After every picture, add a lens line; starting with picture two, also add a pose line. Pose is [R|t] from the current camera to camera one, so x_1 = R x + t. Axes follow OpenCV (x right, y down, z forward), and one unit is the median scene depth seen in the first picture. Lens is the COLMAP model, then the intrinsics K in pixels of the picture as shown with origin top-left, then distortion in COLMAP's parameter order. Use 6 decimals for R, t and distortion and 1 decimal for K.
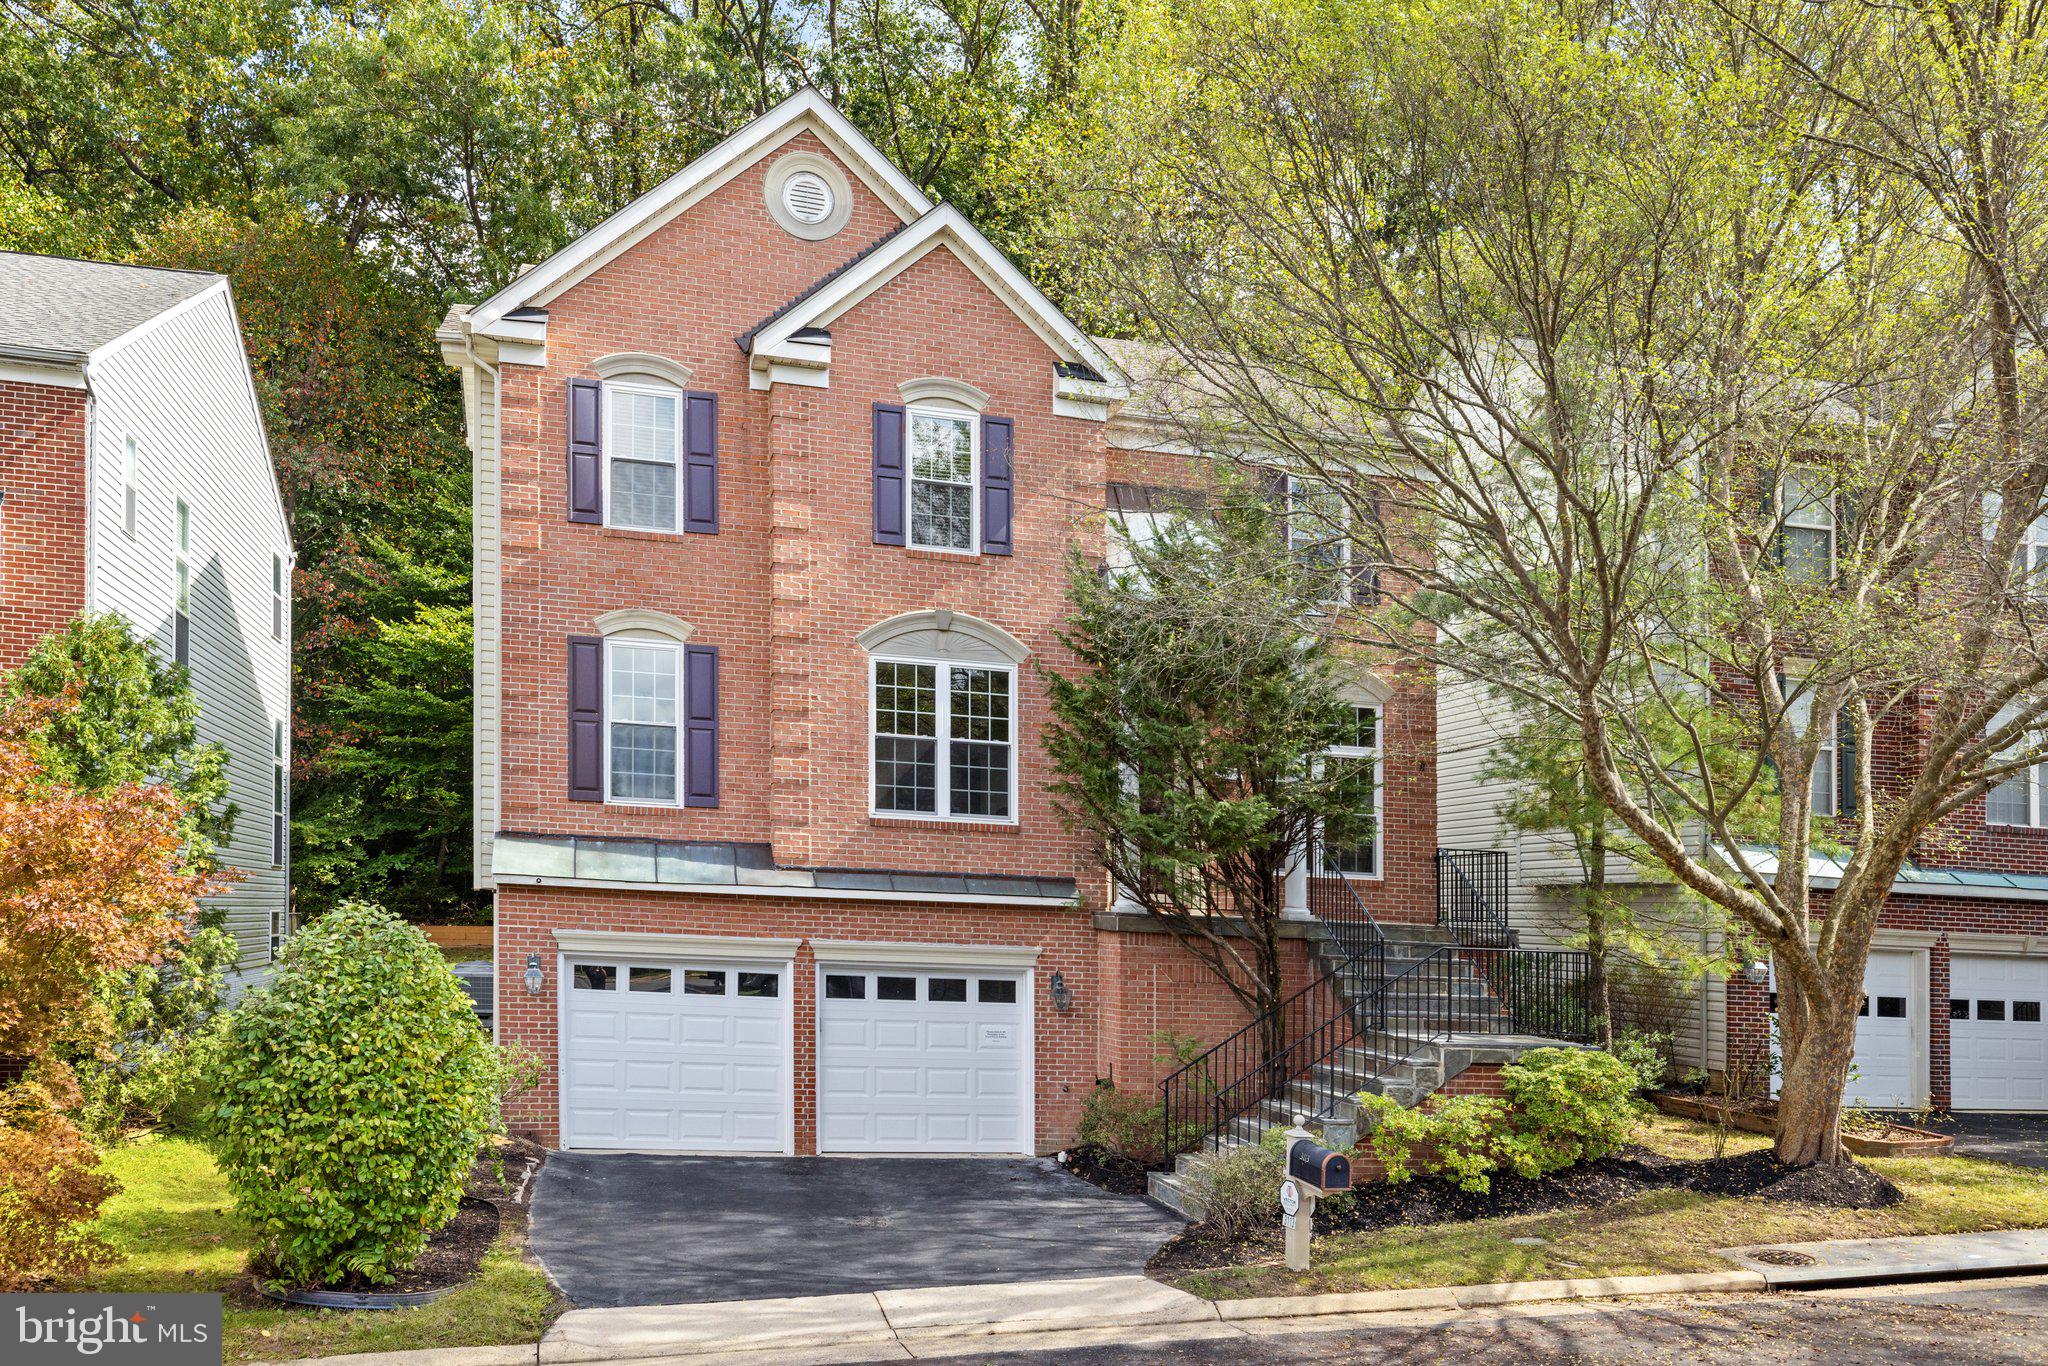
lens RADIAL K [[1651.0, 0, 1024.0], [0, 1651.0, 683.0], [0, 0, 1]] dist [-0.001498, 0.012416]
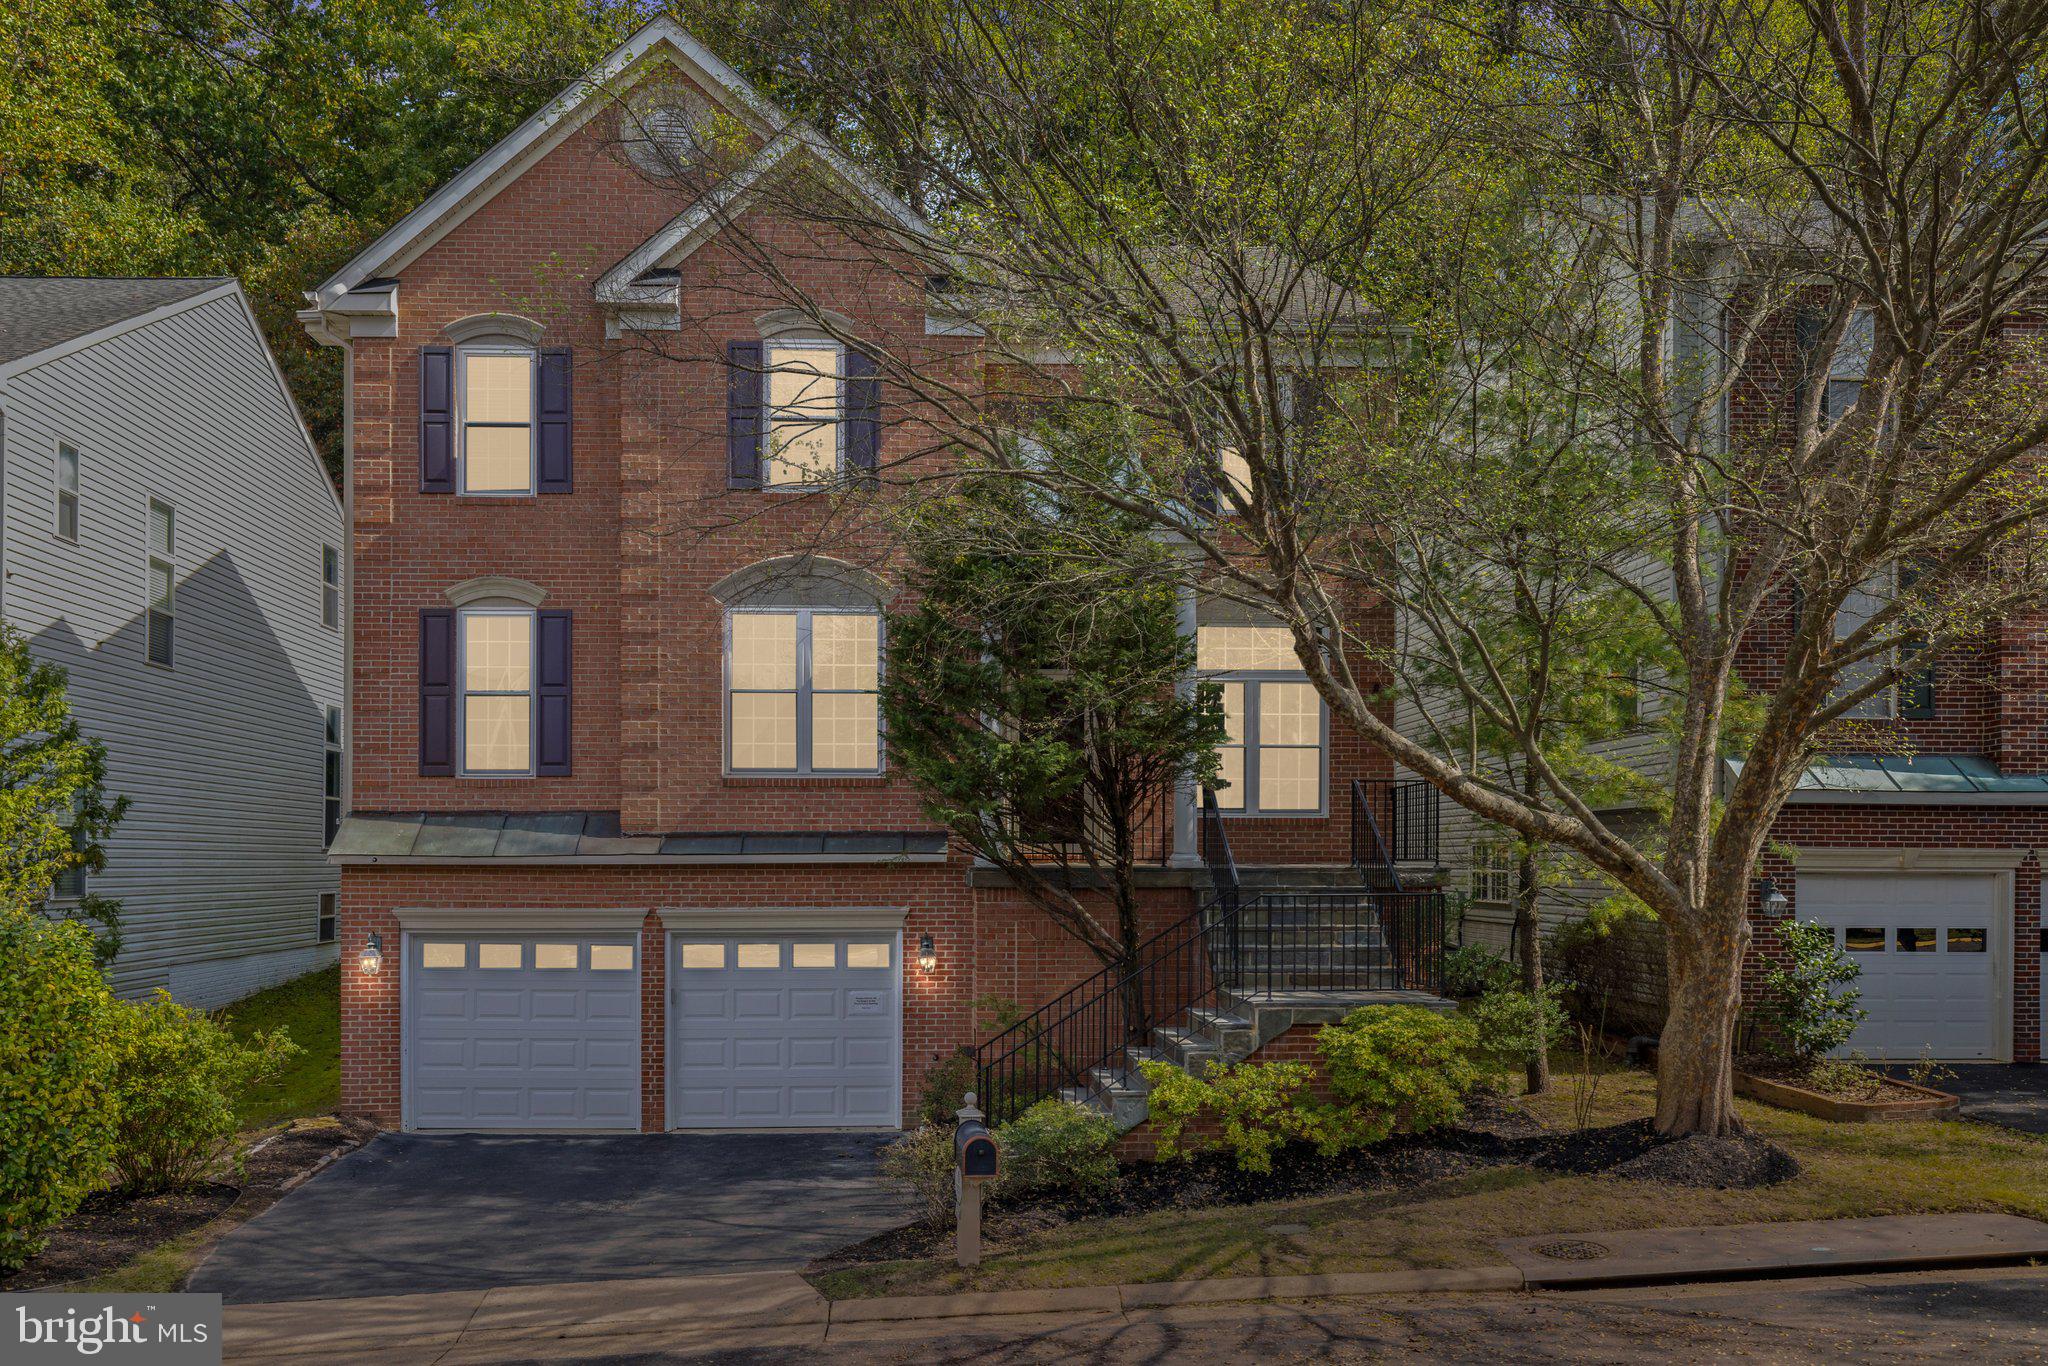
lens RADIAL K [[1686.3, 0, 1024.0], [0, 1686.3, 683.0], [0, 0, 1]] dist [0.005524, 0.014051]
pose [[0.979912, -0.060125, -0.190150, 0.281528], [0.066428, 0.997427, 0.026943, 0.012710], [0.188041, -0.039033, 0.981385, 0.084502]]
